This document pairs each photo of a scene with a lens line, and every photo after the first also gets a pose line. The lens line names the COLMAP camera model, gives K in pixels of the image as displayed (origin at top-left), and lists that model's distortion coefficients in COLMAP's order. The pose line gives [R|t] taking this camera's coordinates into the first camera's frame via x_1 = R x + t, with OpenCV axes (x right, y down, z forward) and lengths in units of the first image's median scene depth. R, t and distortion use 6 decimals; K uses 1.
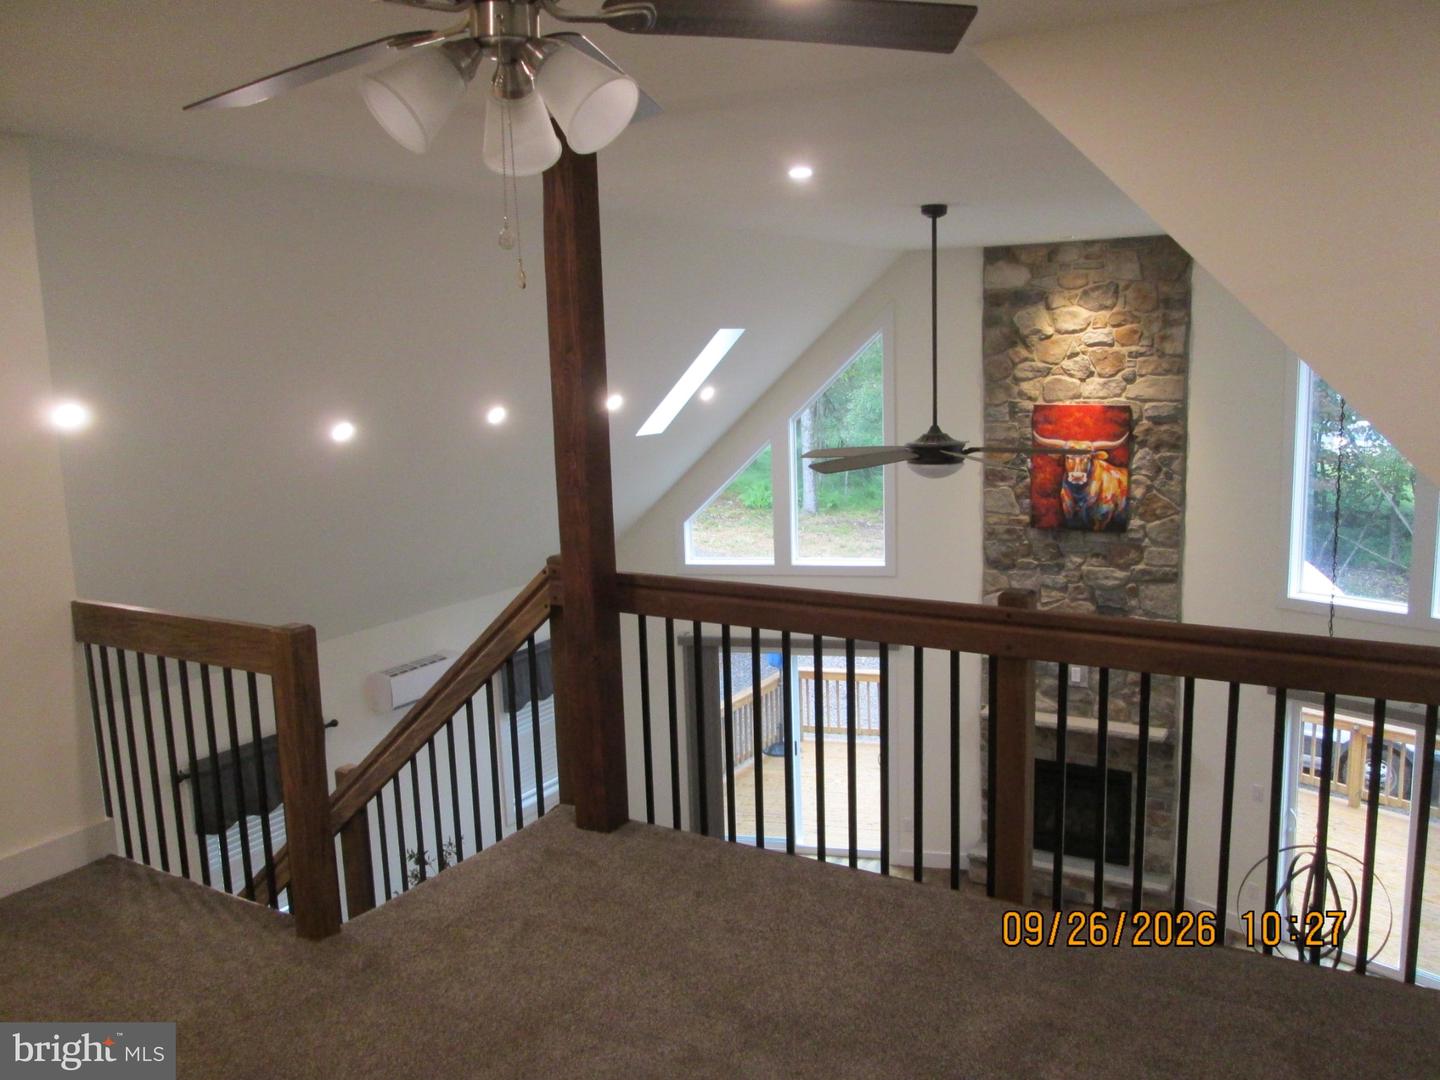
lens RADIAL K [[1150.5, 0, 689.1], [0, 1150.5, 530.1], [0, 0, 1]] dist [-0.075617, 0.002290]
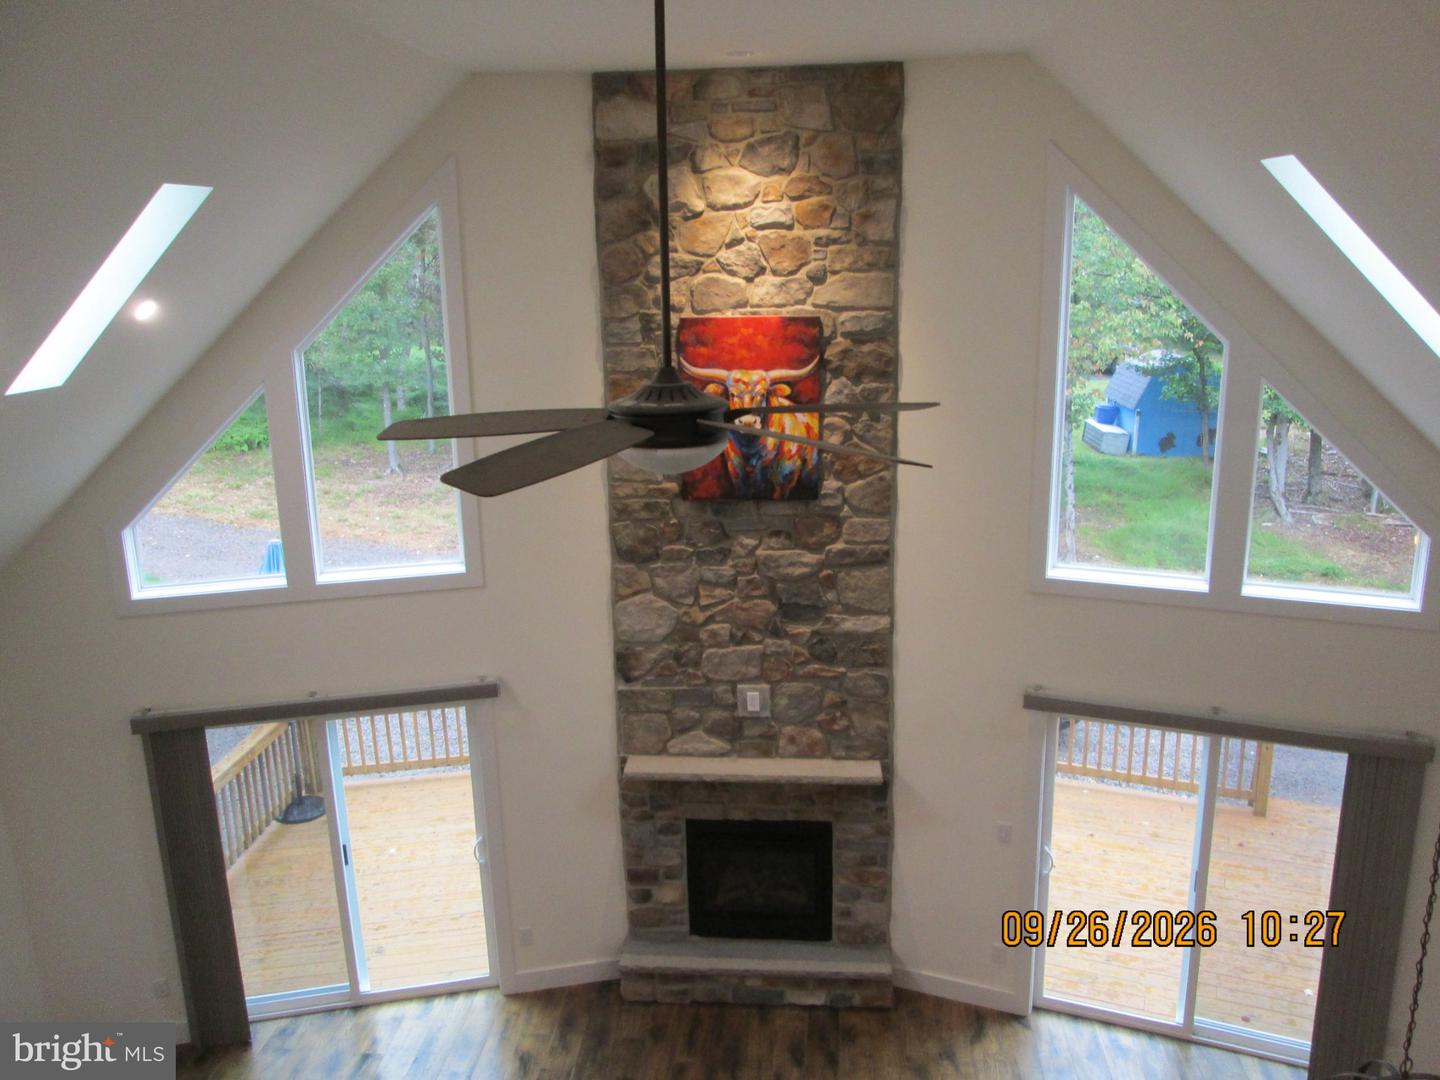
lens RADIAL K [[1186.6, 0, 692.1], [0, 1186.6, 534.4], [0, 0, 1]] dist [-0.057176, 0.019384]
pose [[0.892984, -0.095690, 0.439799, -0.008645], [0.061890, 0.993962, 0.090601, -0.047110], [-0.445814, -0.053686, 0.893514, 0.378446]]
